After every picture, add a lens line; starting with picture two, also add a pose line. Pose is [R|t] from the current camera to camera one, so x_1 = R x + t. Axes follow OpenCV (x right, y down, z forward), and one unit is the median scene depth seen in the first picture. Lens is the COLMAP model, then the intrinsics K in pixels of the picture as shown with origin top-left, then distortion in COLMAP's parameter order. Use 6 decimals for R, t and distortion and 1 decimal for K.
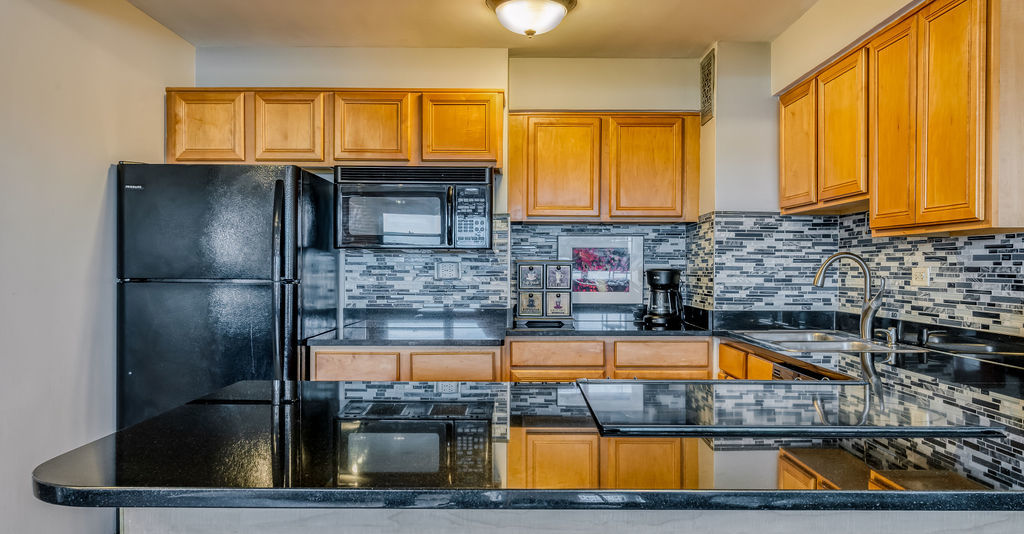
lens RADIAL K [[709.3, 0, 512.0], [0, 709.3, 267.0], [0, 0, 1]] dist [0.003762, -0.001002]
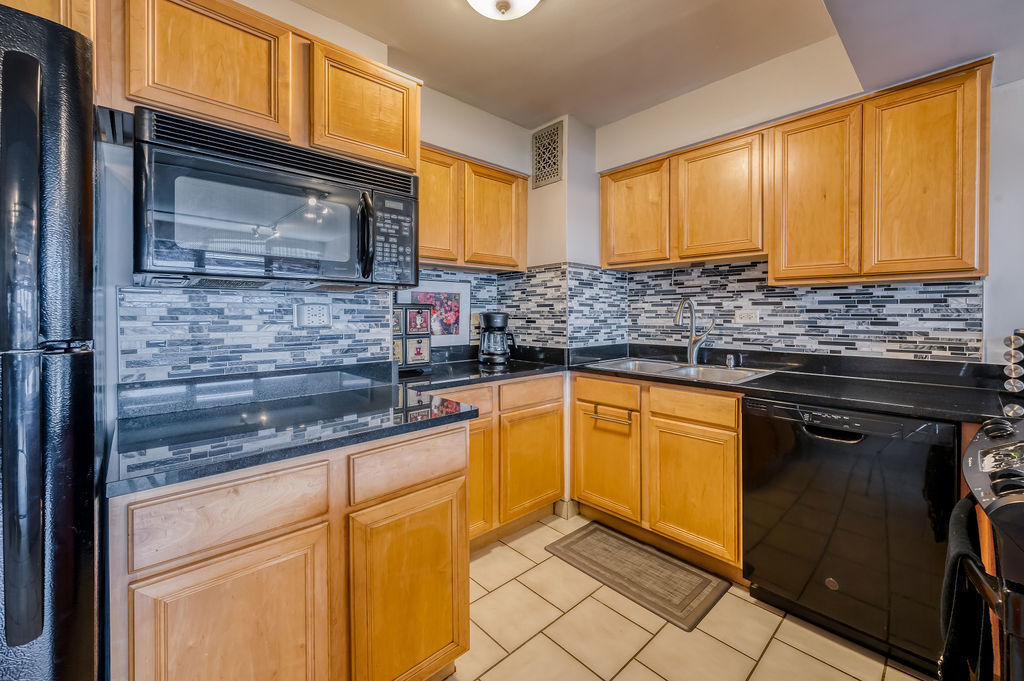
lens RADIAL K [[418.9, 0, 517.7], [0, 418.9, 315.5], [0, 0, 1]] dist [-0.000806, -0.000178]
pose [[0.734684, -0.007793, 0.678365, -0.234086], [0.004112, 0.999967, 0.007035, 0.003041], [-0.678397, -0.002380, 0.734692, 0.557049]]
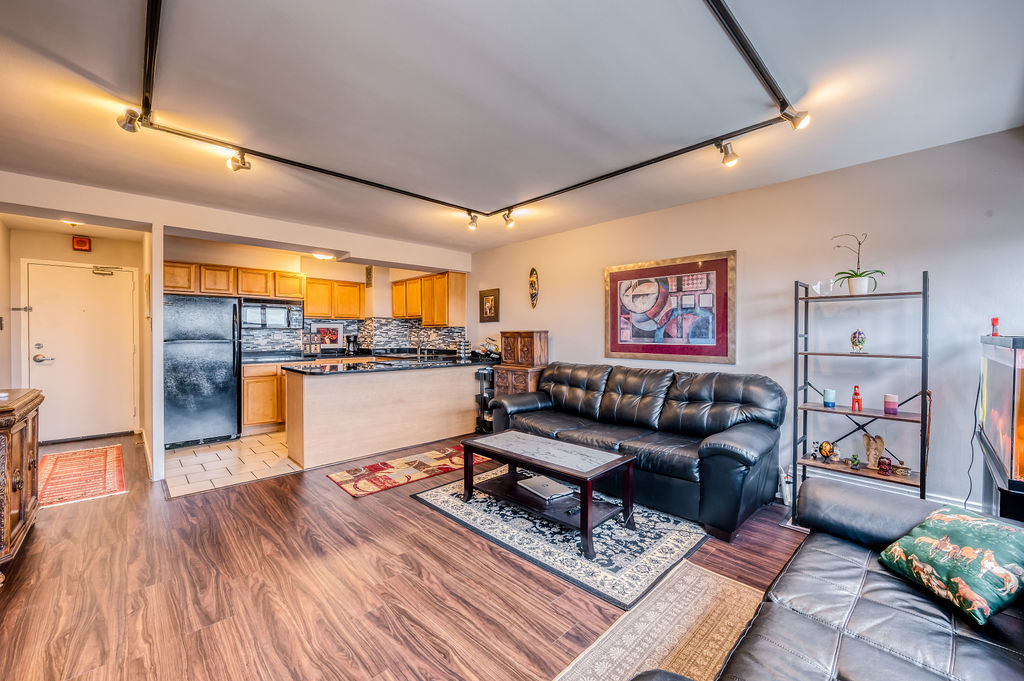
lens RADIAL K [[402.6, 0, 502.6], [0, 402.6, 336.9], [0, 0, 1]] dist [-0.000098, 0.000017]
pose [[0.732218, -0.007553, 0.681029, -0.513005], [0.003267, 0.999966, 0.007577, -0.002112], [-0.681063, -0.003323, 0.732218, -0.698794]]
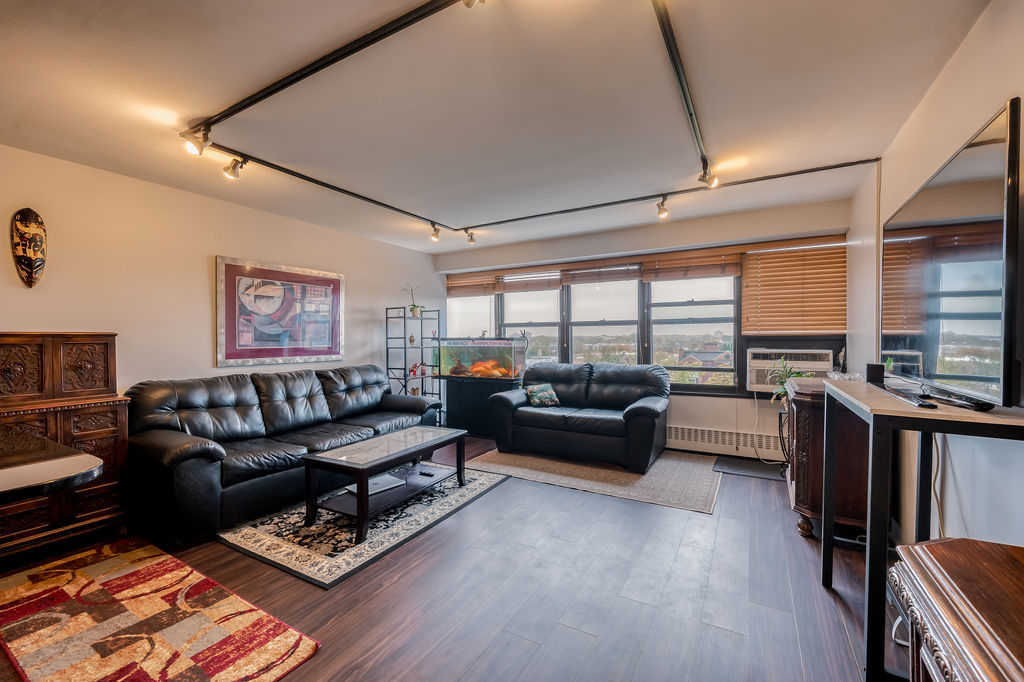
lens RADIAL K [[419.3, 0, 512.0], [0, 419.3, 341.0], [0, 0, 1]] dist [-0.001465, -0.000161]
pose [[-0.863493, -0.013611, 0.504176, -0.583003], [-0.005412, 0.999828, 0.017722, -0.013772], [-0.504331, 0.012575, -0.863419, 0.383236]]
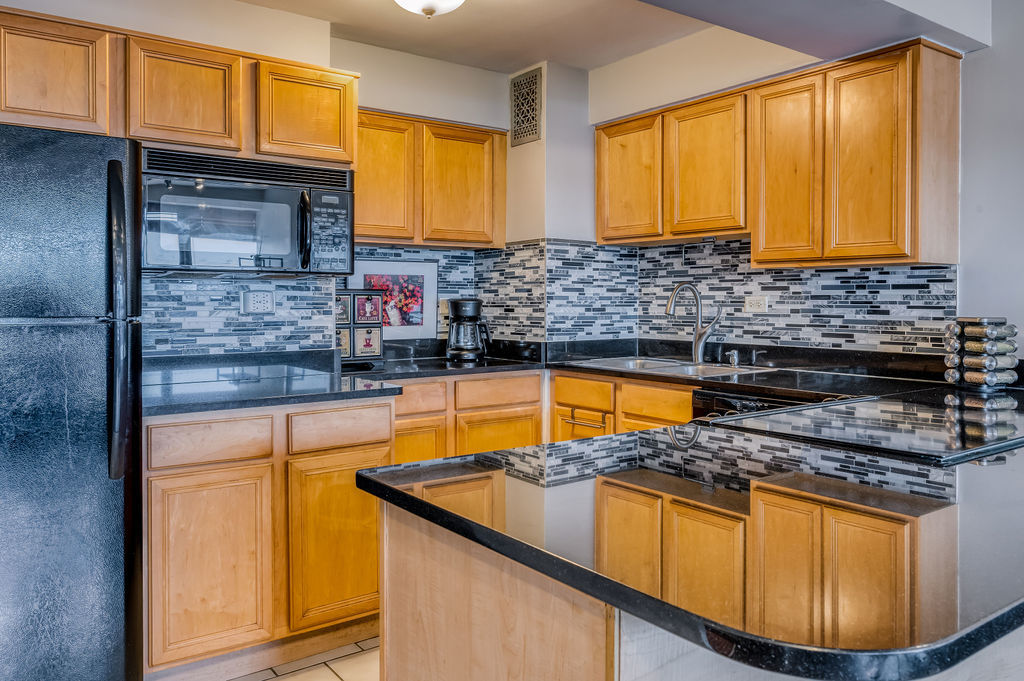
lens RADIAL K [[770.1, 0, 511.7], [0, 770.1, 307.2], [0, 0, 1]] dist [-0.000416, 0.002489]
pose [[0.810709, -0.010048, 0.585364, -0.359961], [0.003860, 0.999923, 0.011817, 0.001853], [-0.585437, -0.007321, 0.810685, 0.185400]]
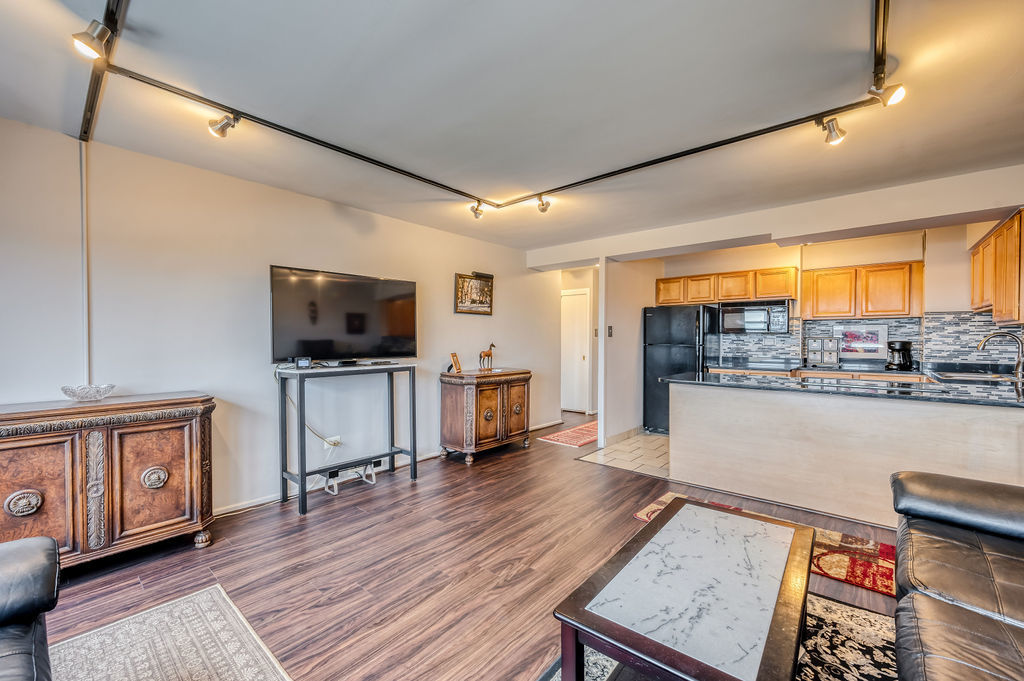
lens RADIAL K [[407.0, 0, 518.0], [0, 407.0, 343.2], [0, 0, 1]] dist [-0.000933, 0.000032]
pose [[0.767143, 0.003403, -0.641468, 0.142648], [-0.000147, 0.999987, 0.005129, 0.003010], [0.641477, -0.003840, 0.767133, -0.611015]]
